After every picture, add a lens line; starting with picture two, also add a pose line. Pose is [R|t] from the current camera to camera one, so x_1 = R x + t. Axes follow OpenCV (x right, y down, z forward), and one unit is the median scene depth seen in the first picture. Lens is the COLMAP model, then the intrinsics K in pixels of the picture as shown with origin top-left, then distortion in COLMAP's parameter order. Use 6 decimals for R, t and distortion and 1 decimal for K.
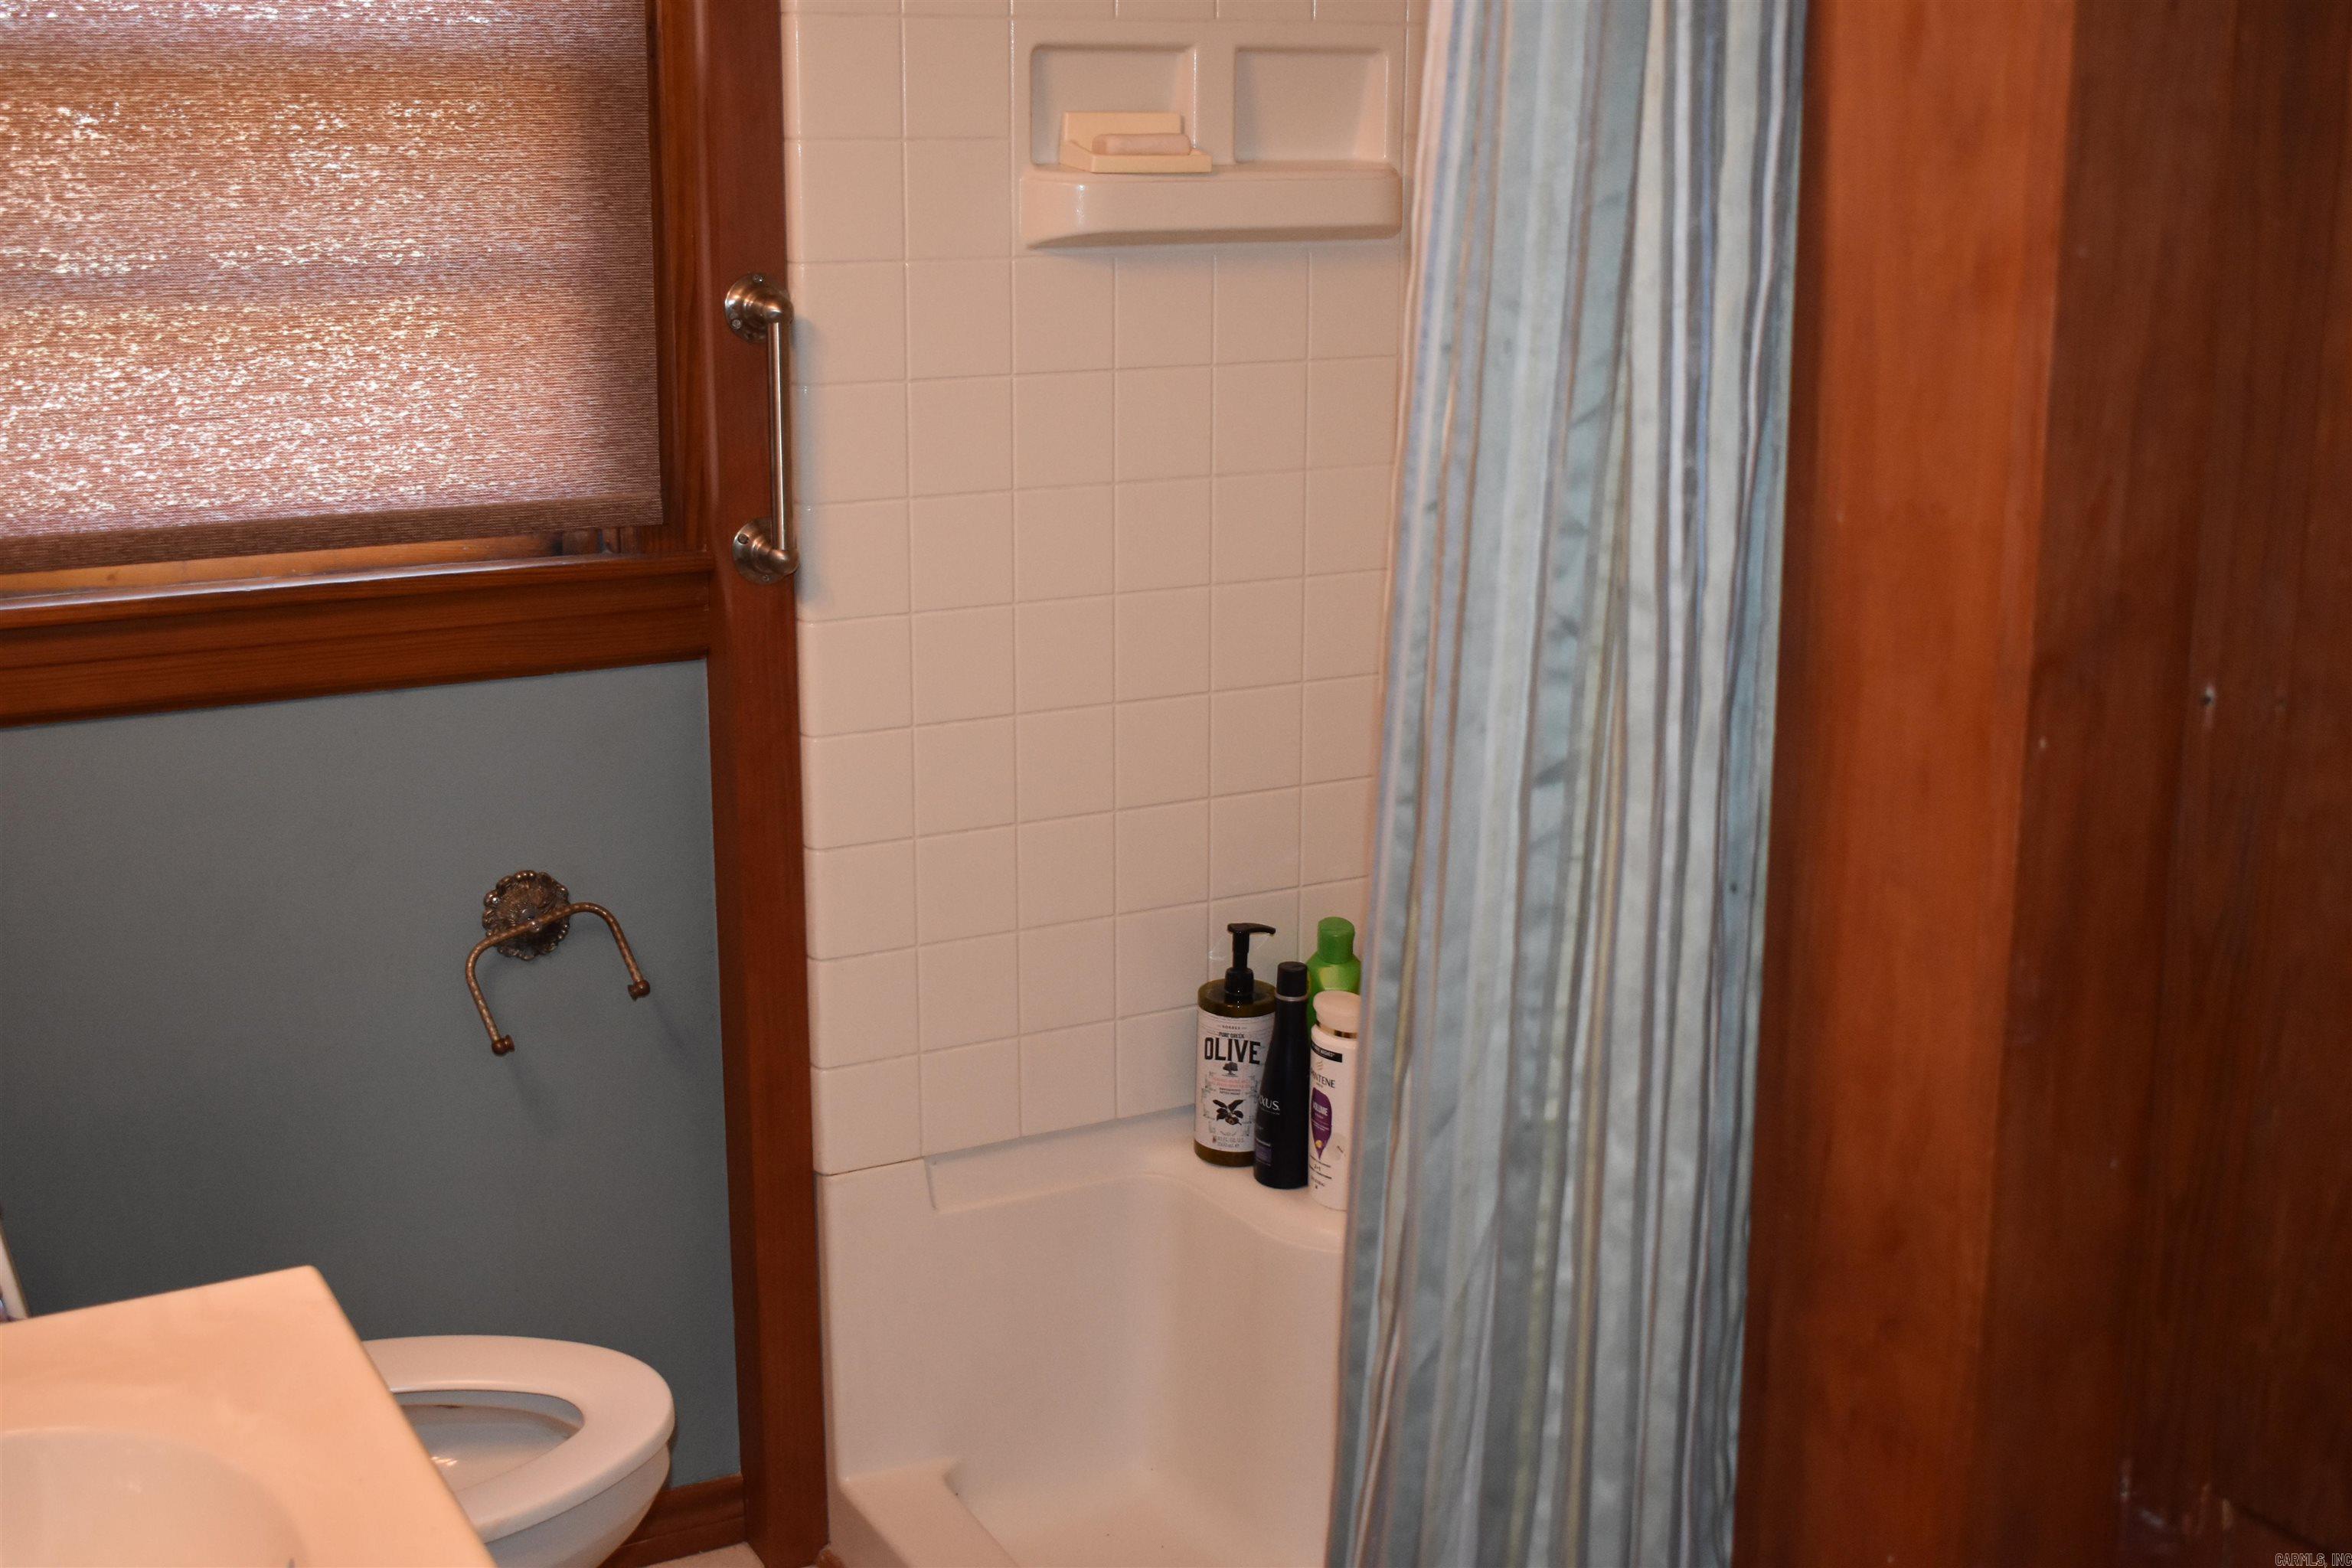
lens RADIAL K [[2799.2, 0, 1180.1], [0, 2799.2, 786.9], [0, 0, 1]] dist [-0.058385, 0.000000]
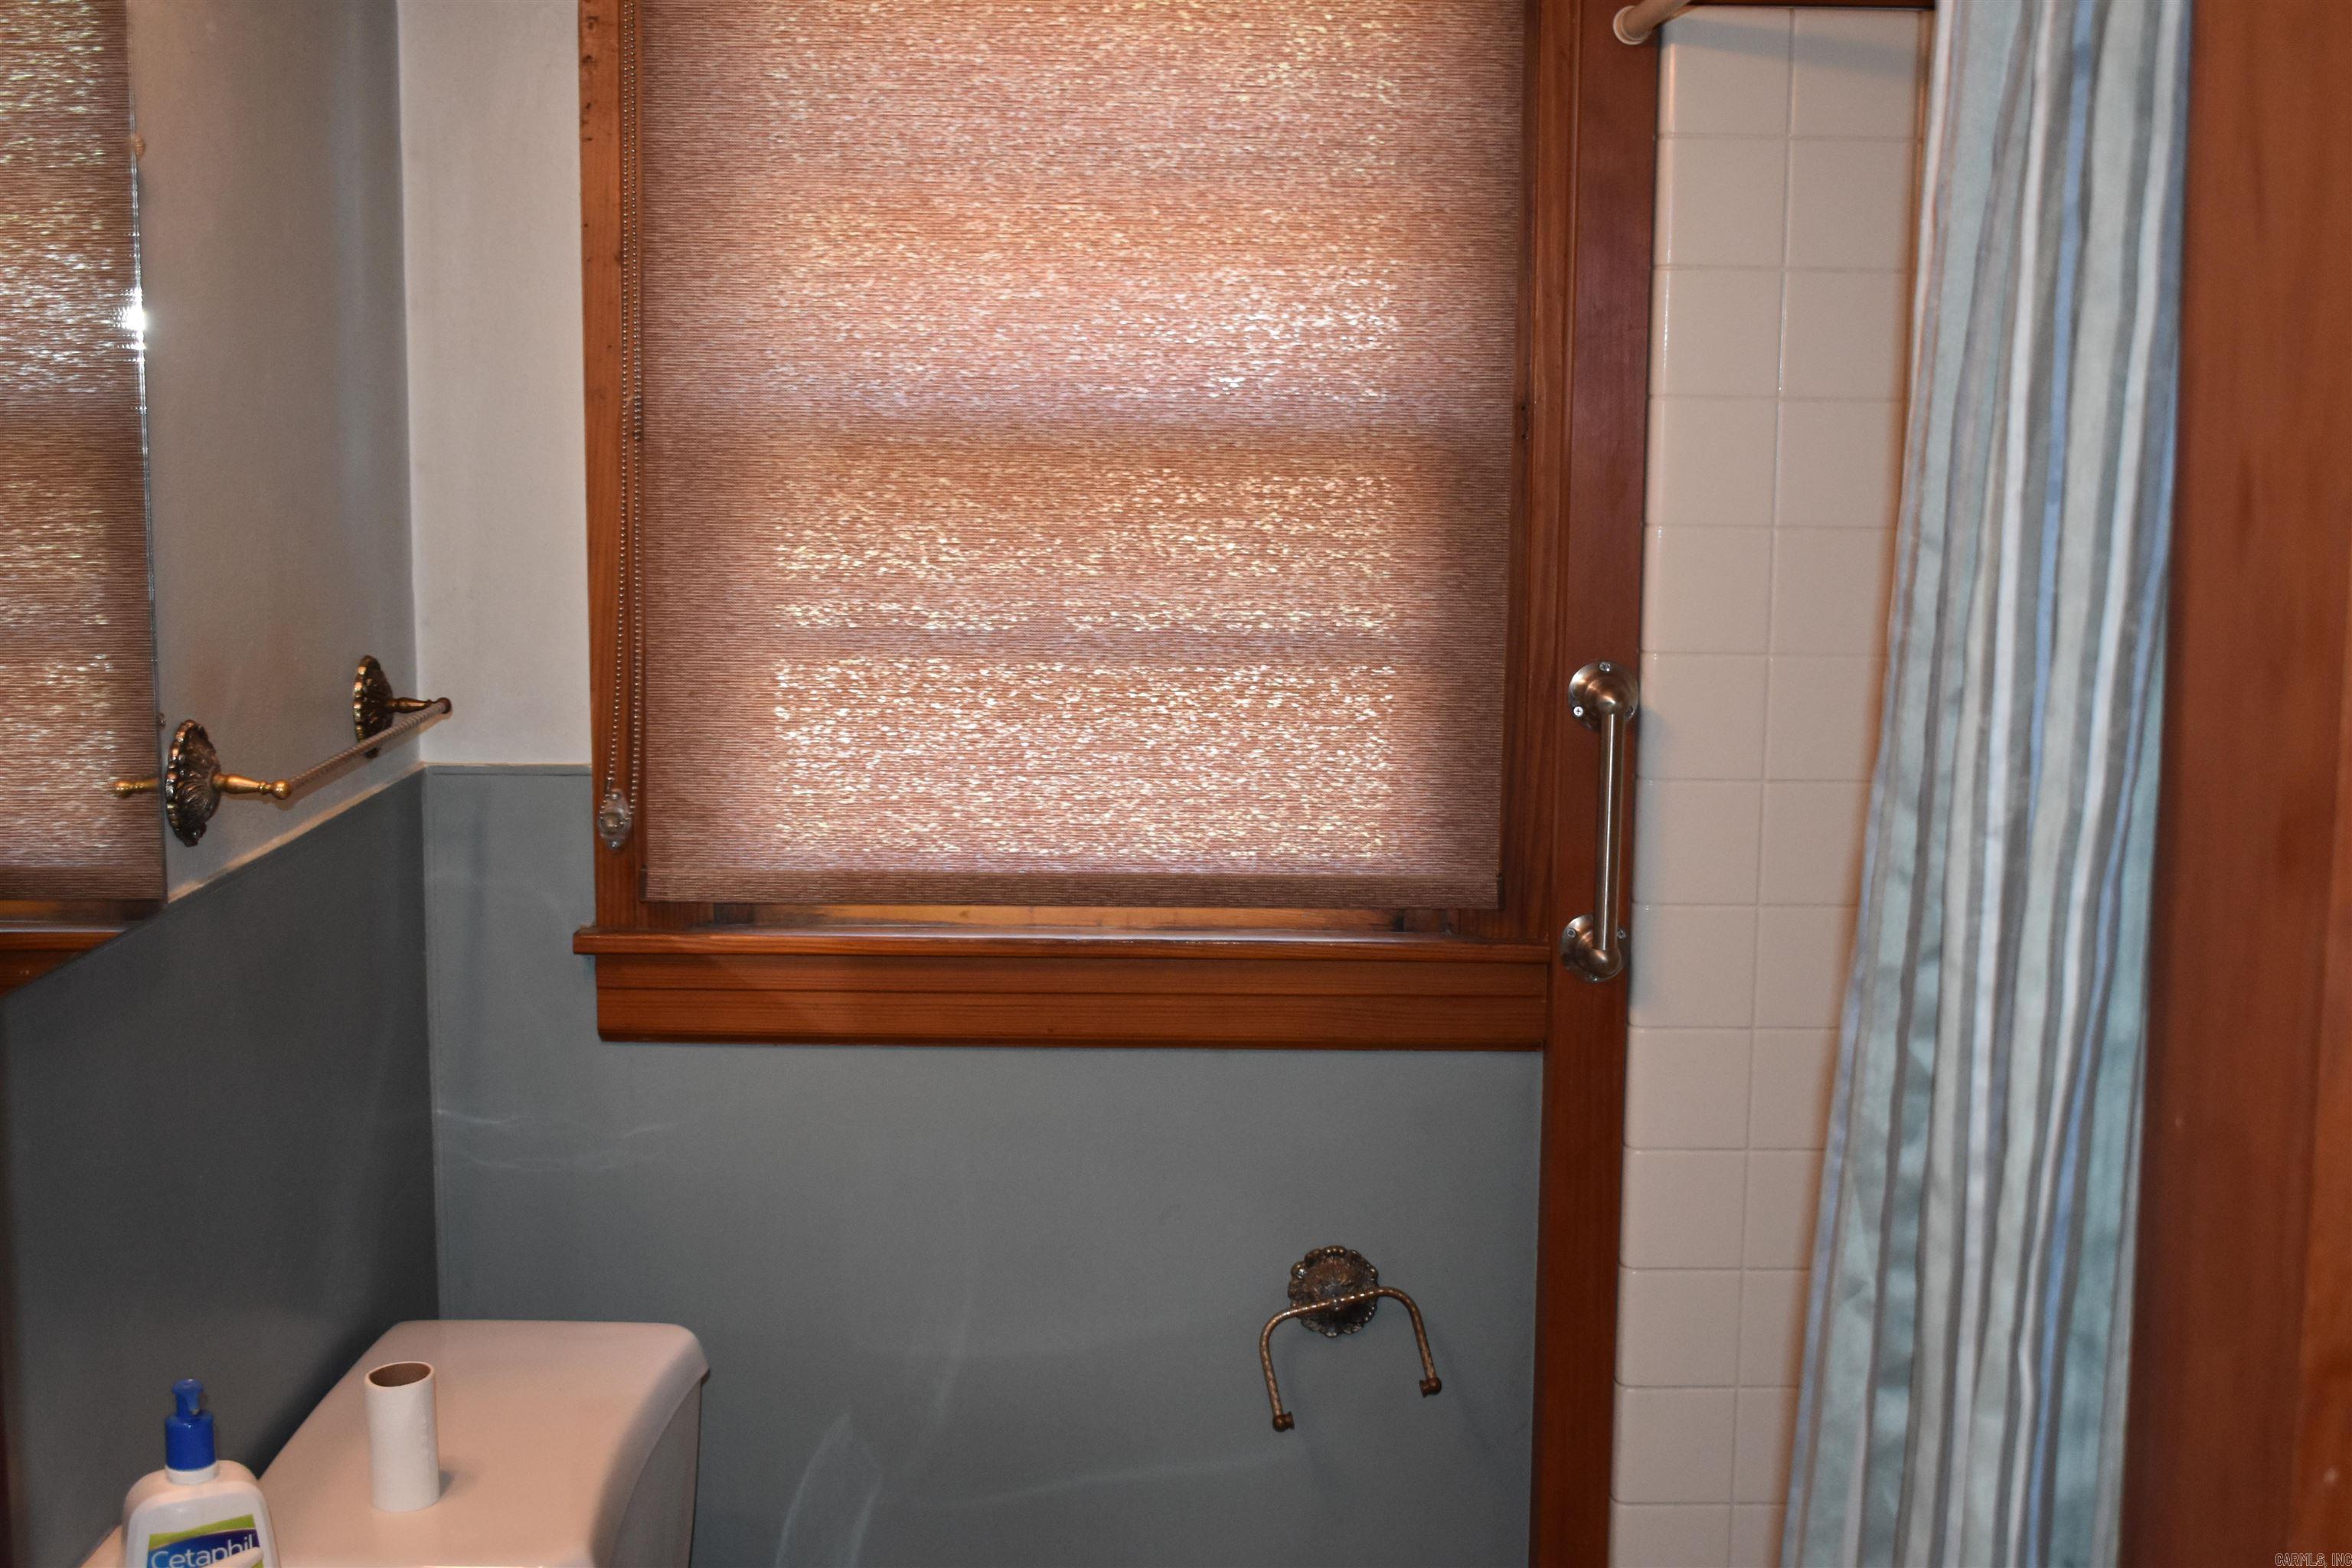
lens RADIAL K [[2799.2, 0, 1174.9], [0, 2799.2, 784.0], [0, 0, 1]] dist [-0.058385, 0.000000]
pose [[0.881001, 0.069381, -0.468000, 0.179294], [-0.121549, 0.989179, -0.082168, -0.046937], [0.457235, 0.129276, 0.879900, 0.094923]]
